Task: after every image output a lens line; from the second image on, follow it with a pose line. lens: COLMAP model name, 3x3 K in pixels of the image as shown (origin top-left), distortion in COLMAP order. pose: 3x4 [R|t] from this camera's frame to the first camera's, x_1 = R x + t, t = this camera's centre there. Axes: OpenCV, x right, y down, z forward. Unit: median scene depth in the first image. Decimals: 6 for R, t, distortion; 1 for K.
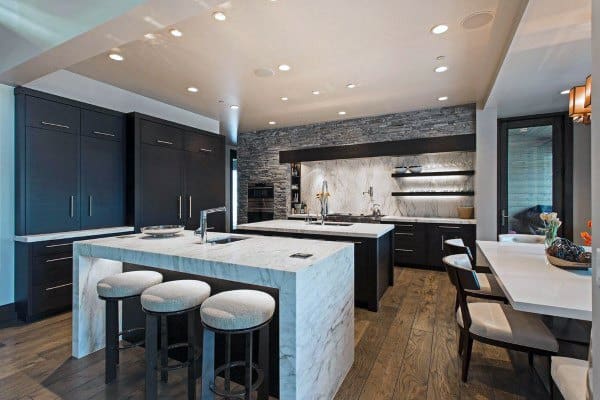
lens RADIAL K [[280.2, 0, 300.9], [0, 280.2, 197.2], [0, 0, 1]] dist [0.000121, 0.000029]
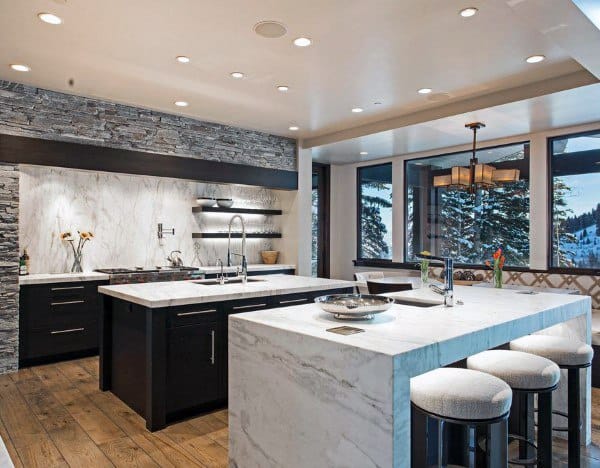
lens RADIAL K [[439.4, 0, 299.8], [0, 439.4, 236.2], [0, 0, 1]] dist [-0.005153, -0.000682]
pose [[0.369076, 0.007503, 0.929369, -0.607282], [0.001149, 0.999963, -0.008529, 0.000433], [-0.929398, 0.004216, 0.369054, 0.369701]]
